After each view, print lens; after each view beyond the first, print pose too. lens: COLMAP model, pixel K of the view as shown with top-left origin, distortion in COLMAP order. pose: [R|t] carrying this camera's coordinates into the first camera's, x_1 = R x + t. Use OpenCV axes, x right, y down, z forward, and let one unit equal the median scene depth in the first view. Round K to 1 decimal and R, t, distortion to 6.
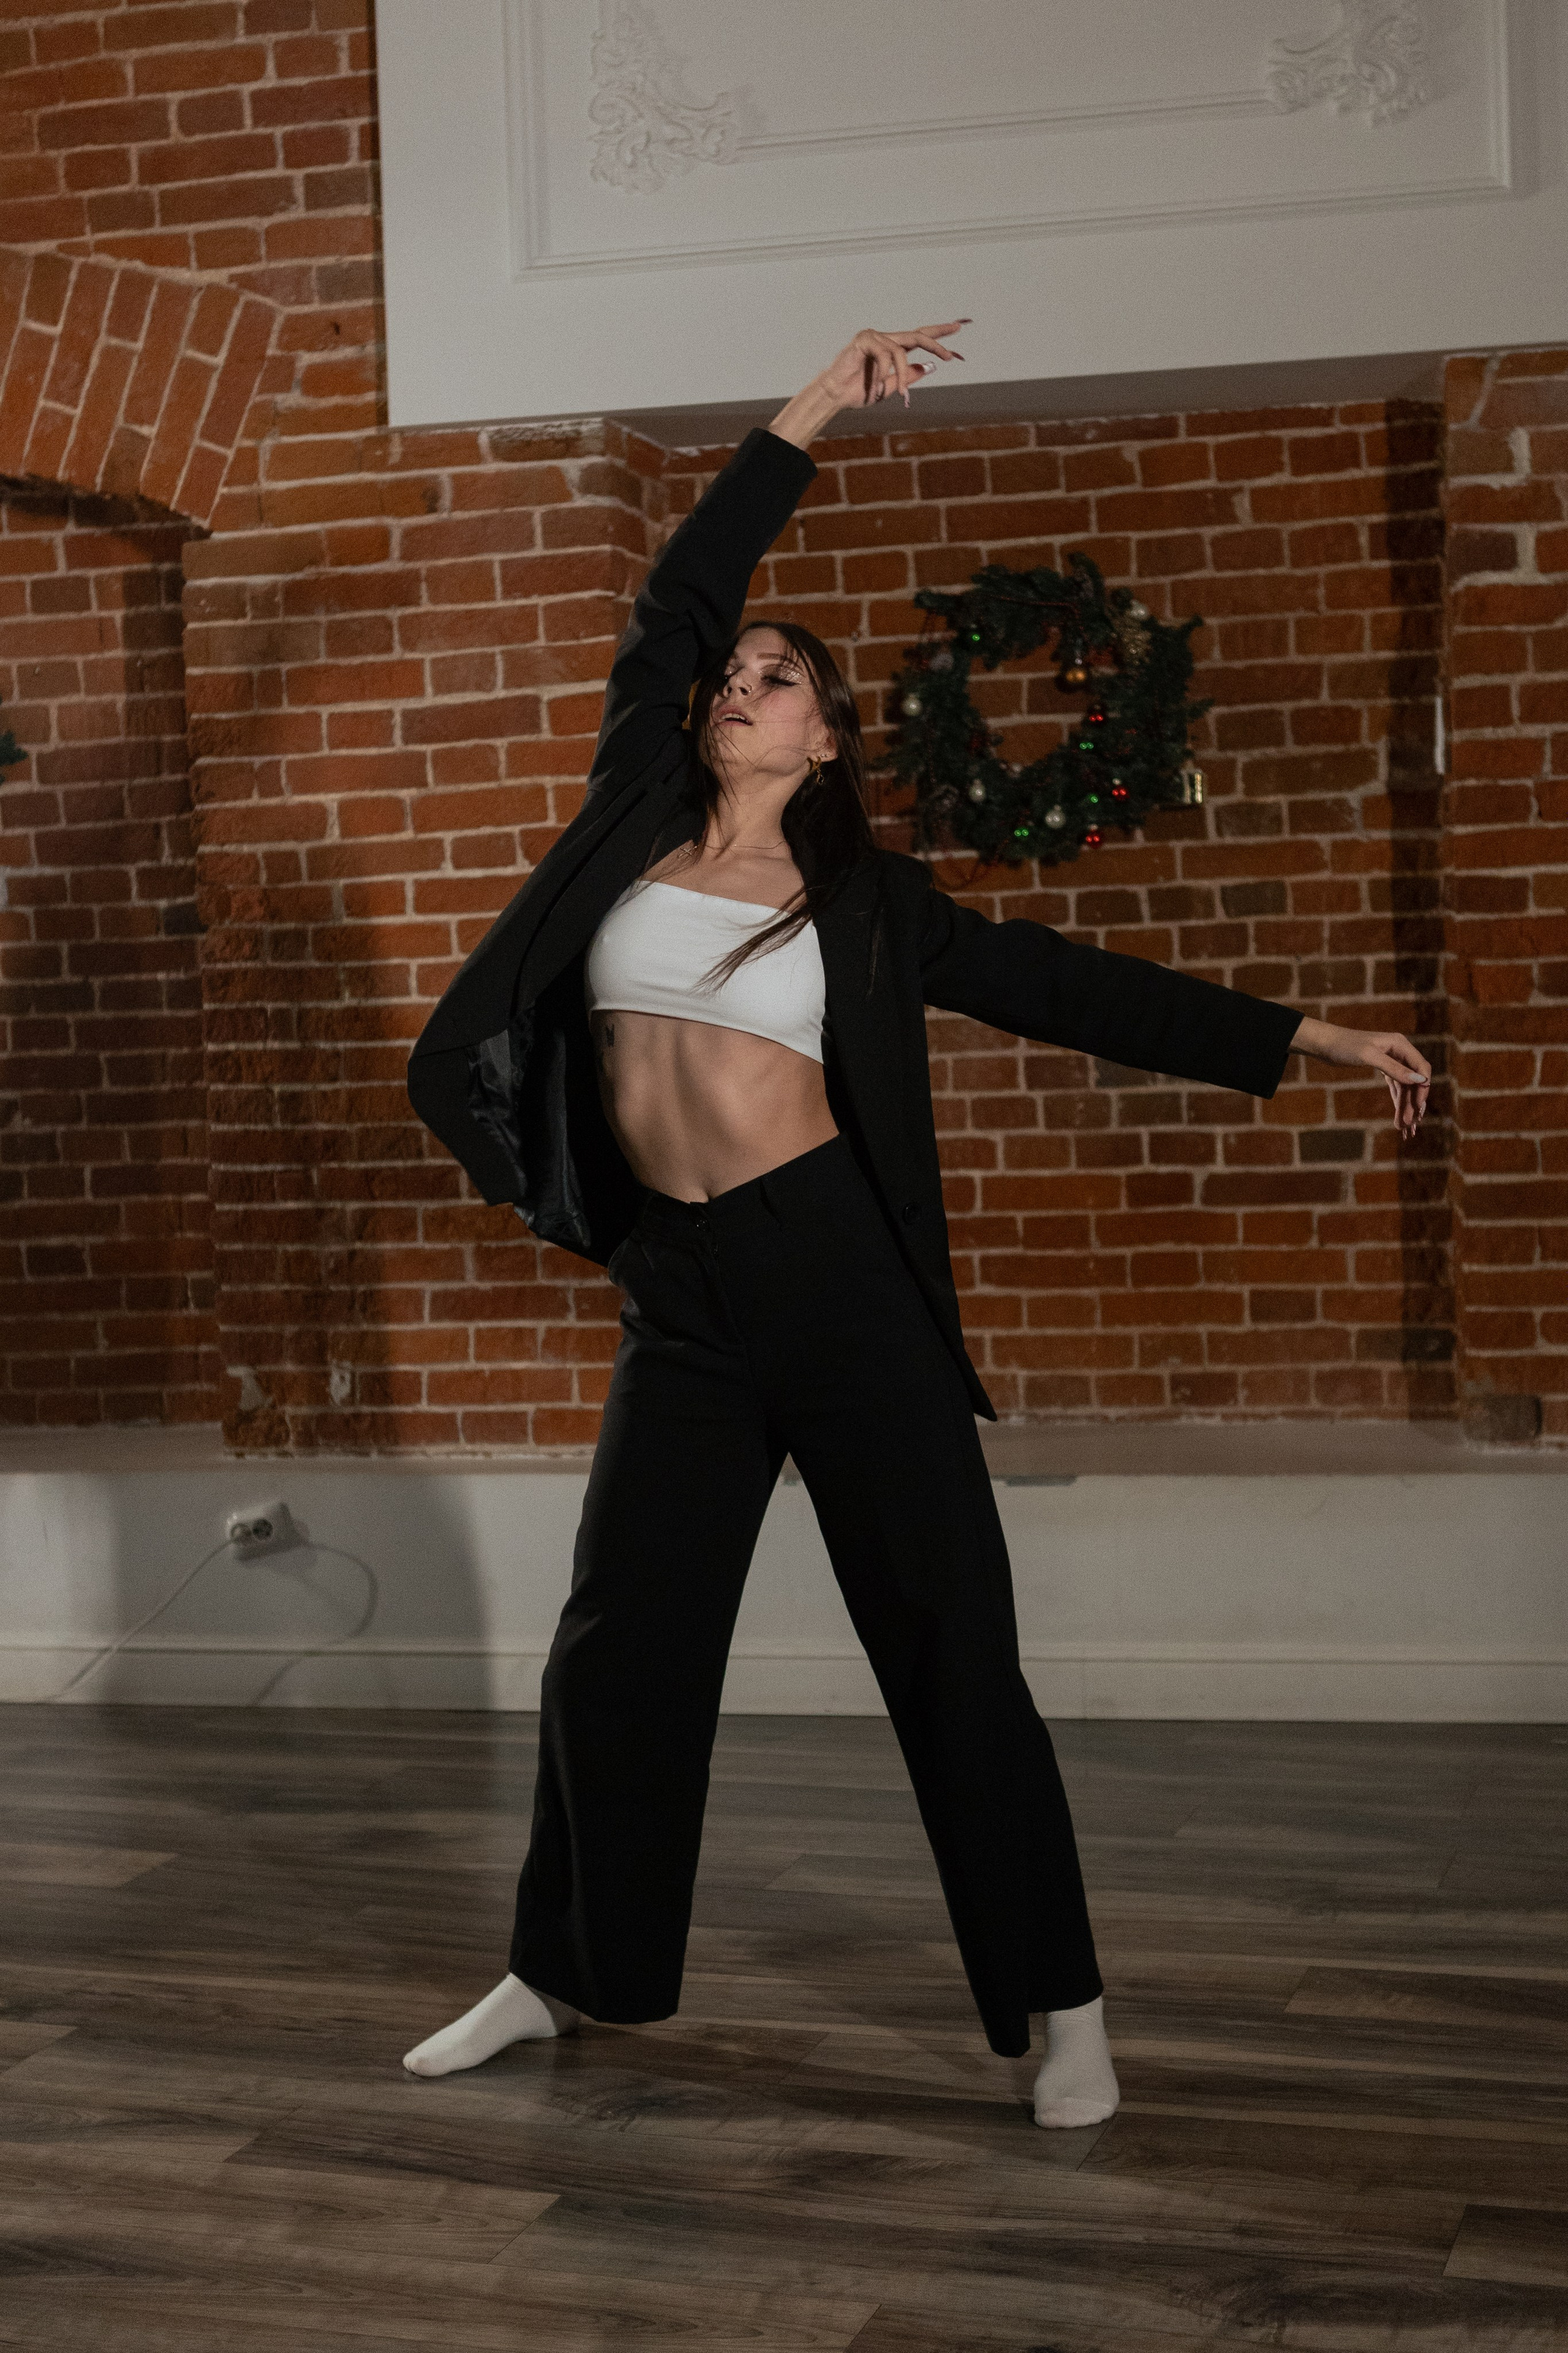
lens RADIAL K [[3359.1, 0, 734.6], [0, 3359.1, 1169.4], [0, 0, 1]] dist [-0.036161, 0.000000]
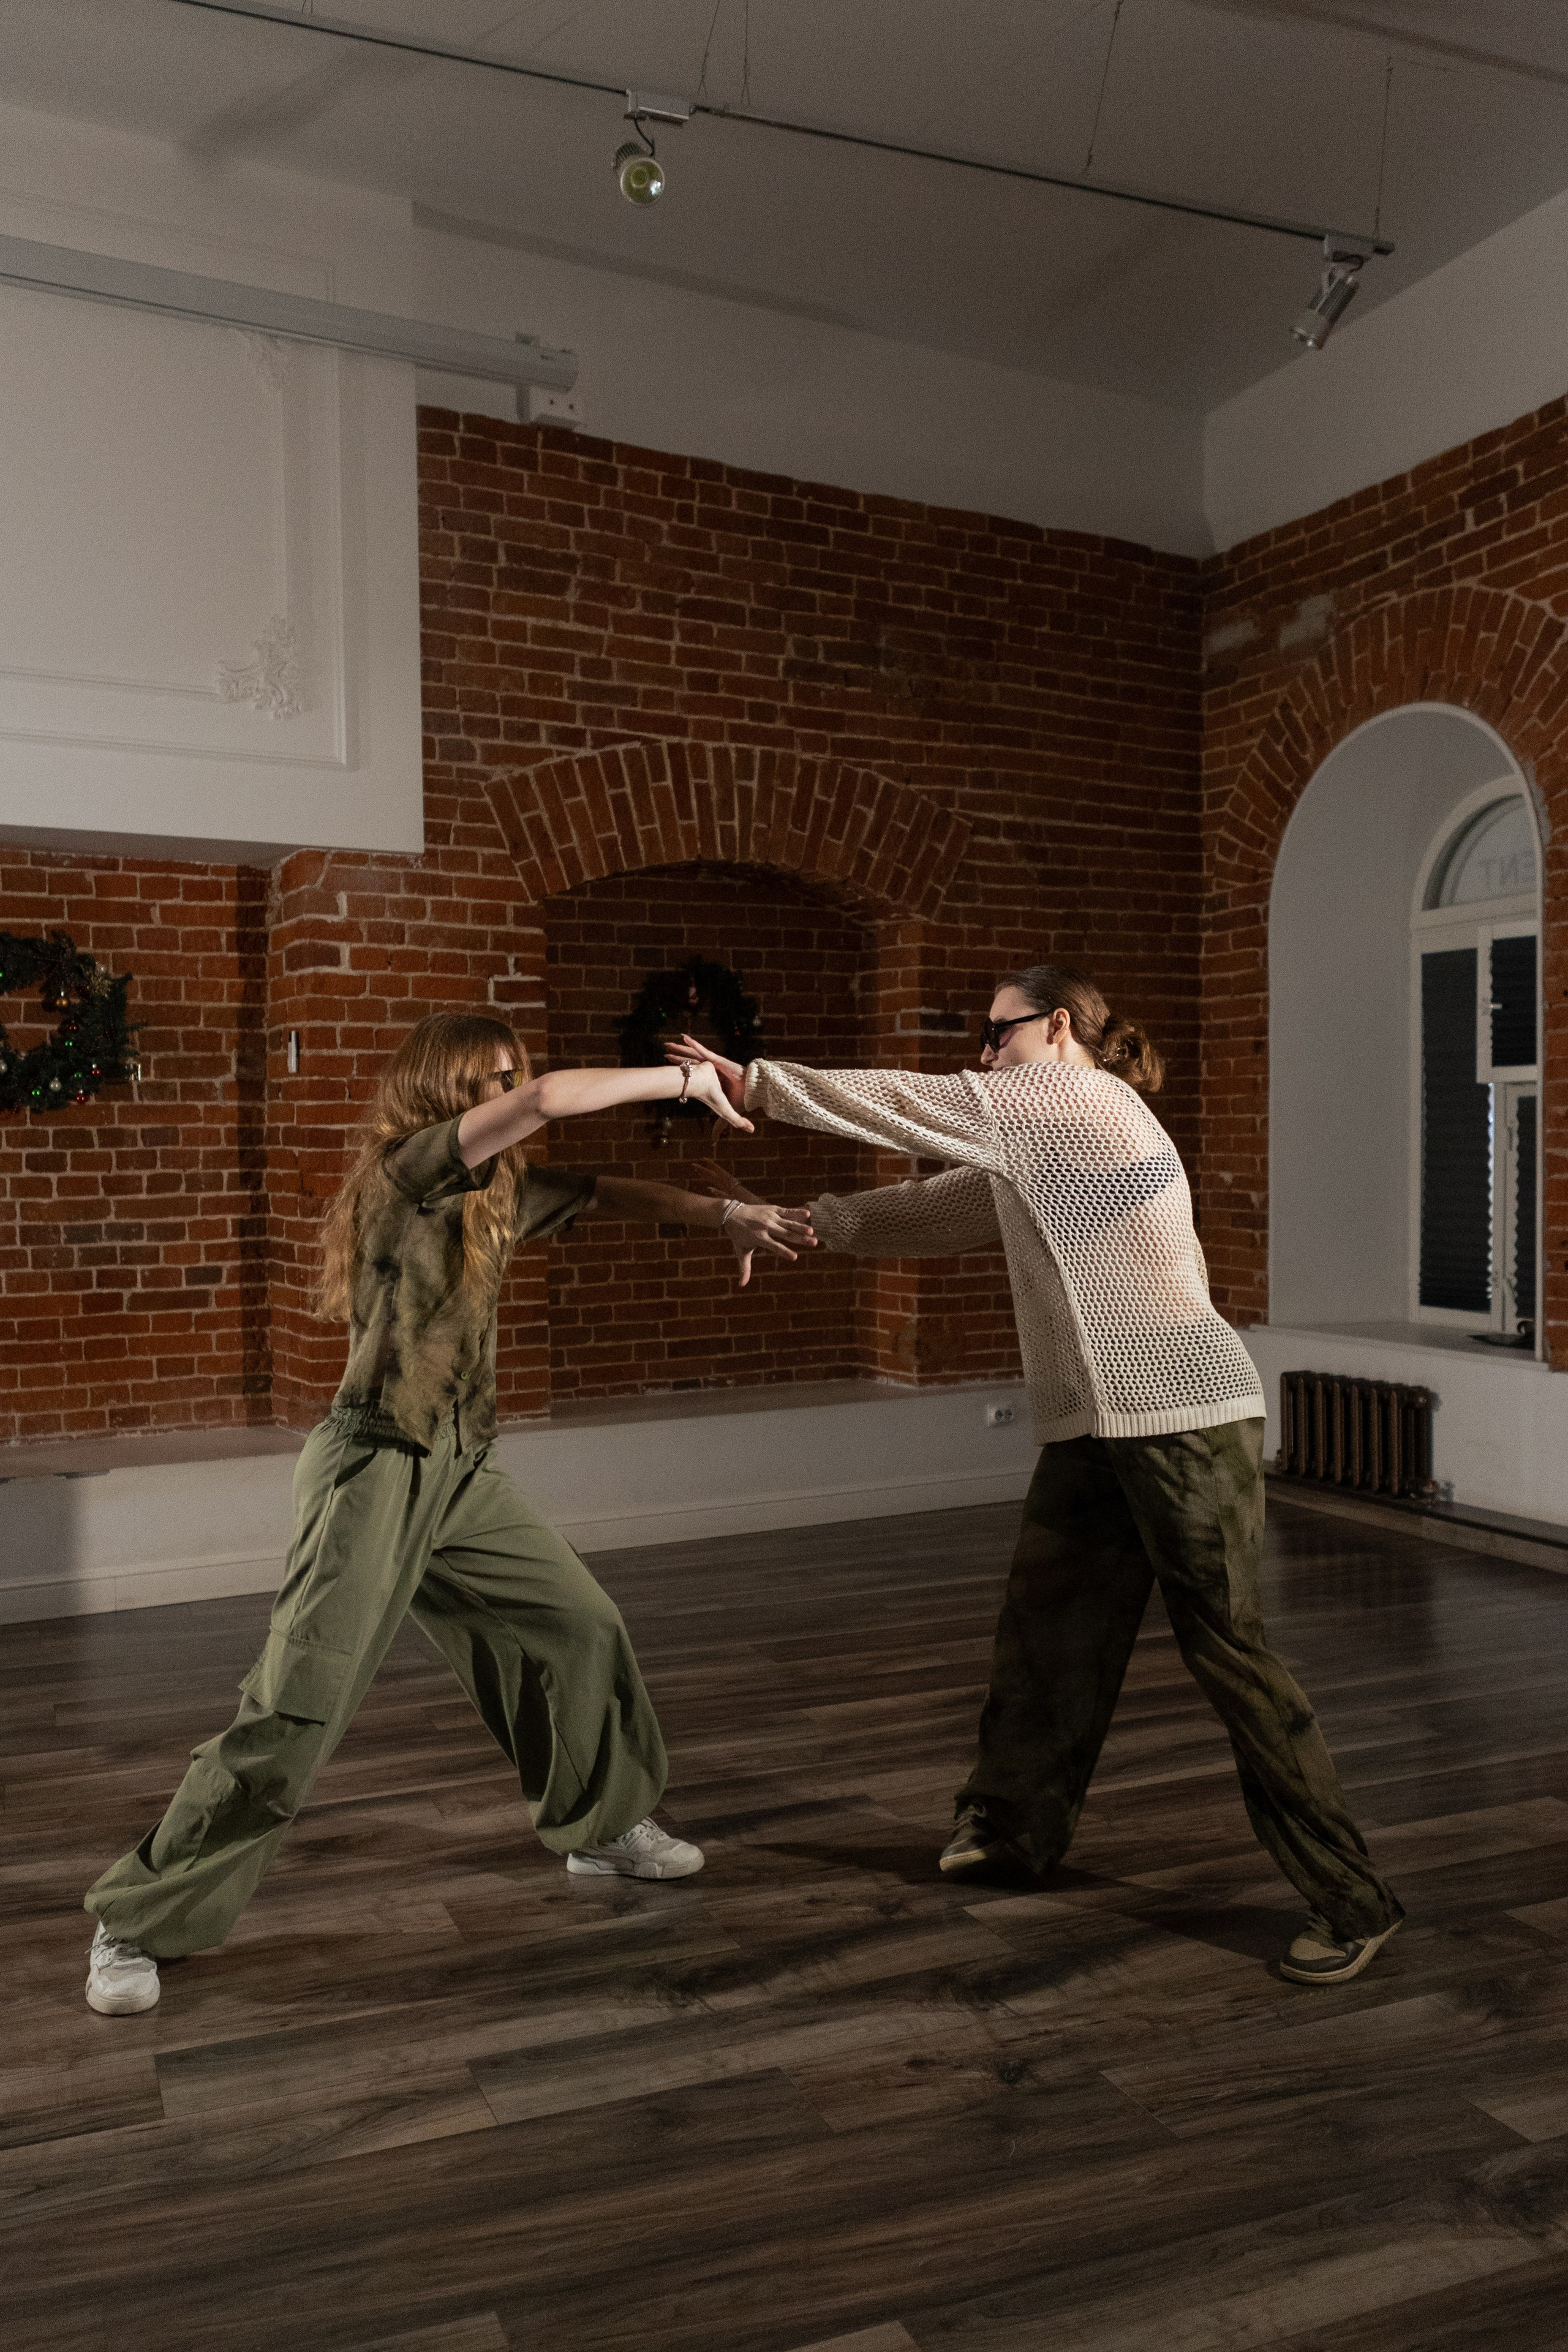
lens RADIAL K [[1869.1, 0, 767.9], [0, 1869.1, 1233.5], [0, 0, 1]] dist [-0.017535, 0.013732]
pose [[0.746401, -0.001549, 0.665495, -0.261818], [0.024081, 0.999405, -0.024682, 0.002367], [-0.665061, 0.034449, 0.745994, 0.057585]]
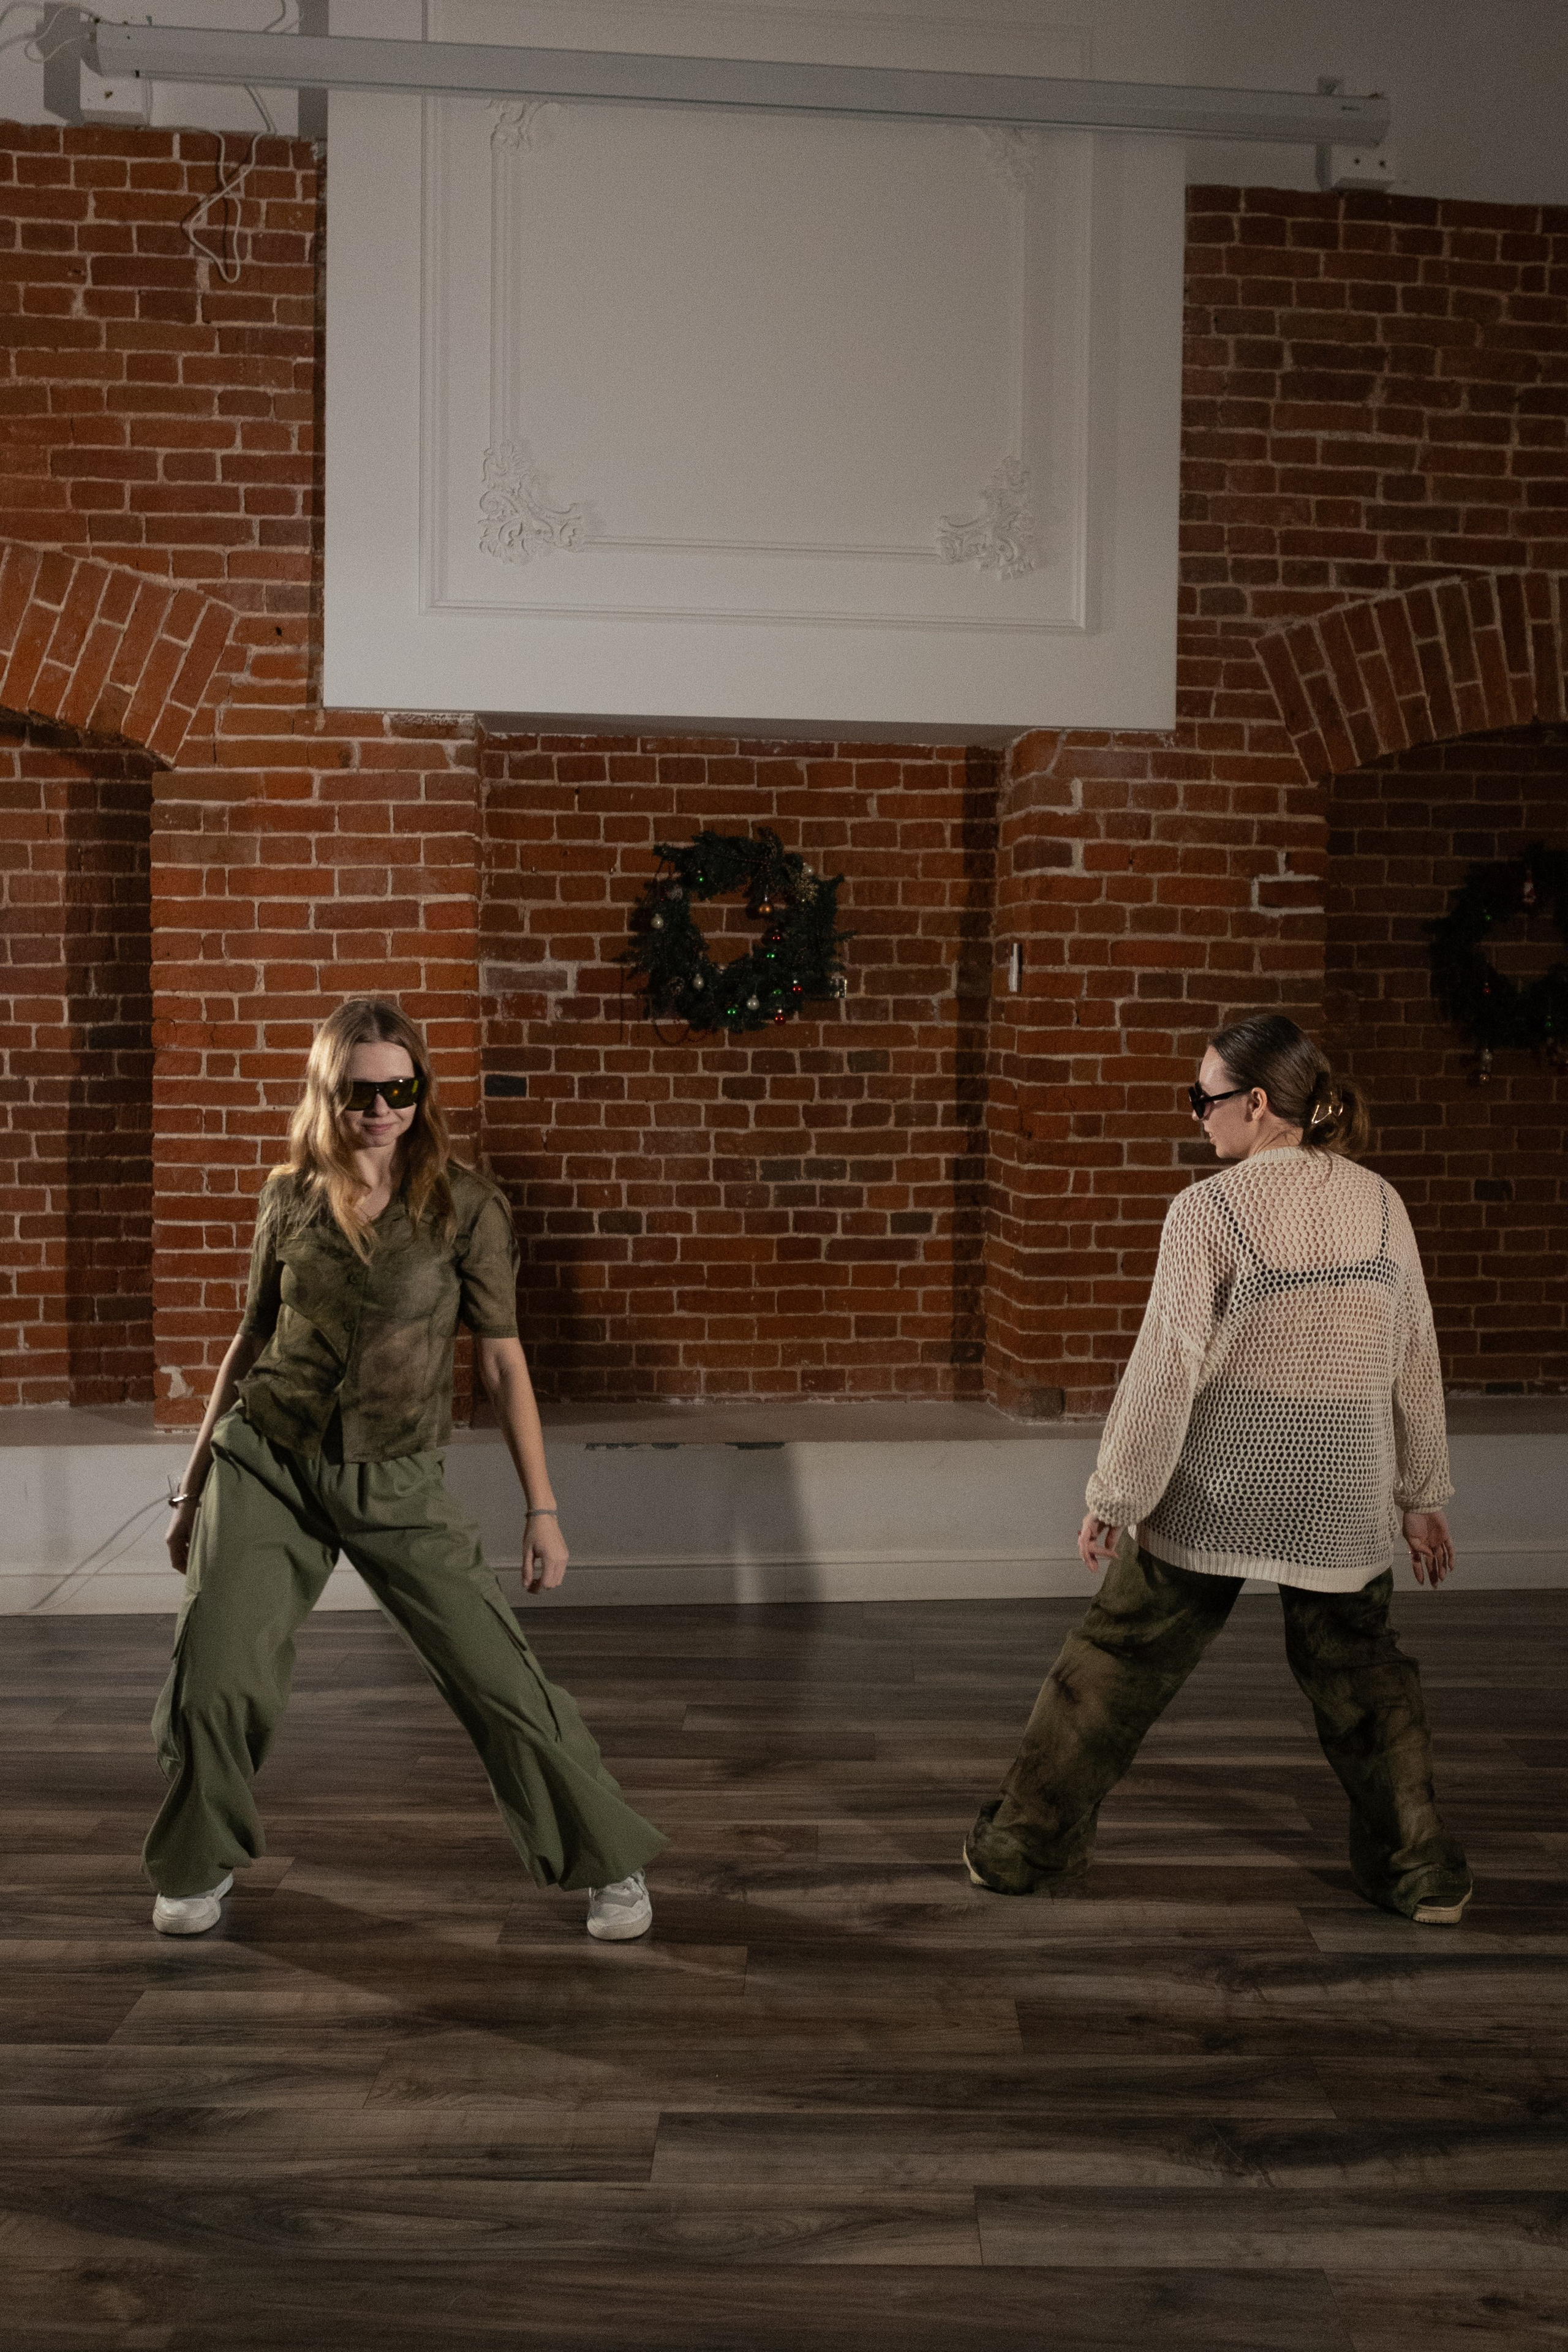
lens RADIAL K [[2379.6, 0, 845.9], [0, 2379.6, 1140.6], [0, 0, 1]] dist [-0.003661, 0.000000]
pose [[0.940987, 0.030948, 0.337025, -0.222271], [-0.025763, 0.999471, -0.019848, -0.022647], [-0.337461, 0.009993, 0.941286, -0.020534]]
